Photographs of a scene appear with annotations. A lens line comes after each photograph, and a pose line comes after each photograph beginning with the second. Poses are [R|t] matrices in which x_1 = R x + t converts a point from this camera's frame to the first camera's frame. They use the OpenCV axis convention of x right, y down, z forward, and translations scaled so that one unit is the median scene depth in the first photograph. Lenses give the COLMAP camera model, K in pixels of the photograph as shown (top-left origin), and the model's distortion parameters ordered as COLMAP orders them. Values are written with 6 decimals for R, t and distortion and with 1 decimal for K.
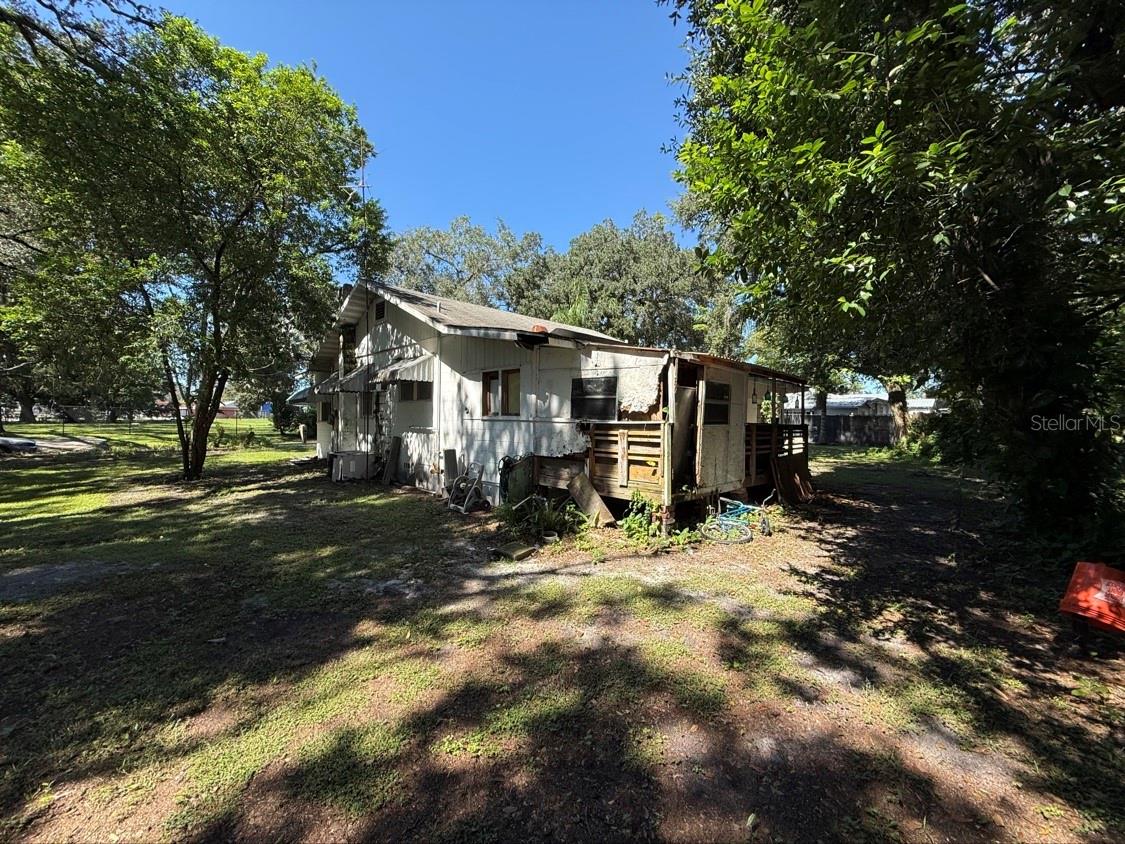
lens RADIAL K [[443.0, 0, 560.7], [0, 443.0, 424.4], [0, 0, 1]] dist [-0.000673, 0.000201]
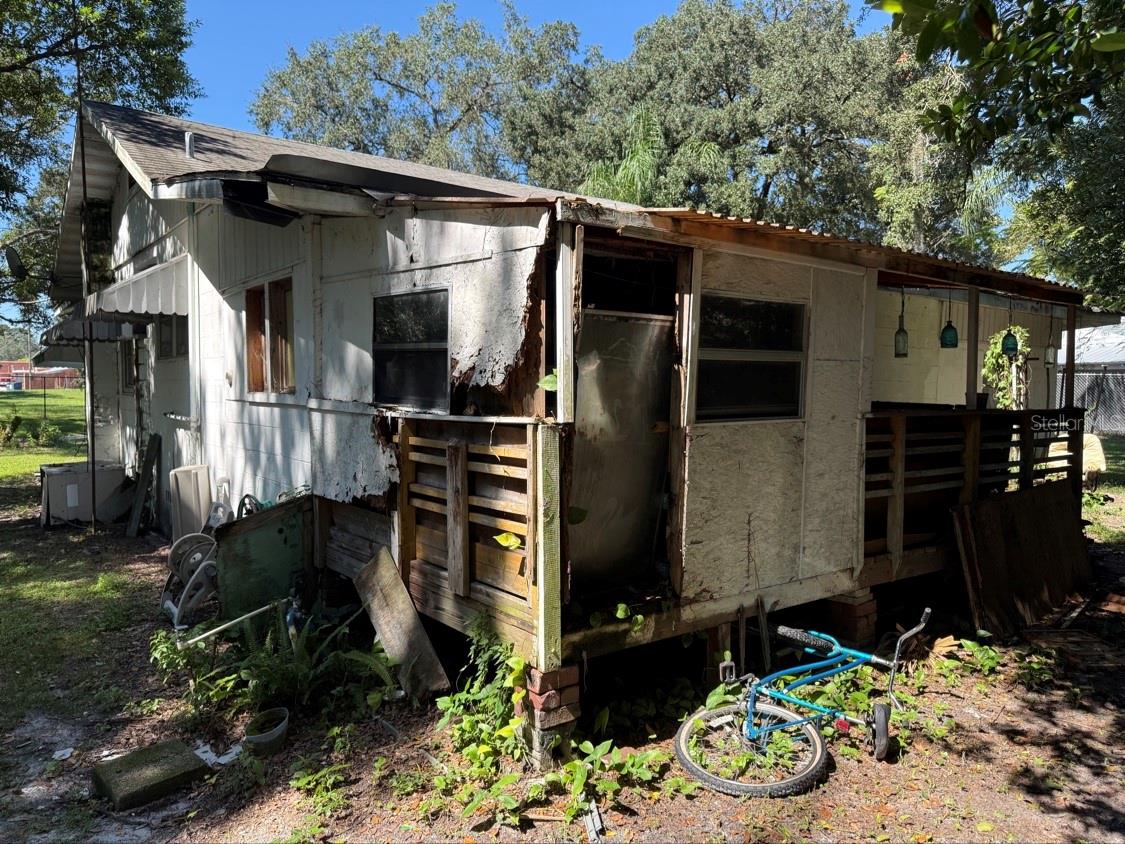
lens RADIAL K [[791.5, 0, 562.5], [0, 791.5, 422.0], [0, 0, 1]] dist [0.080053, -0.124855]
pose [[0.991984, -0.001588, -0.126354, 0.249850], [0.005942, 0.999401, 0.034088, -0.017981], [0.126224, -0.034565, 0.991399, 0.316259]]
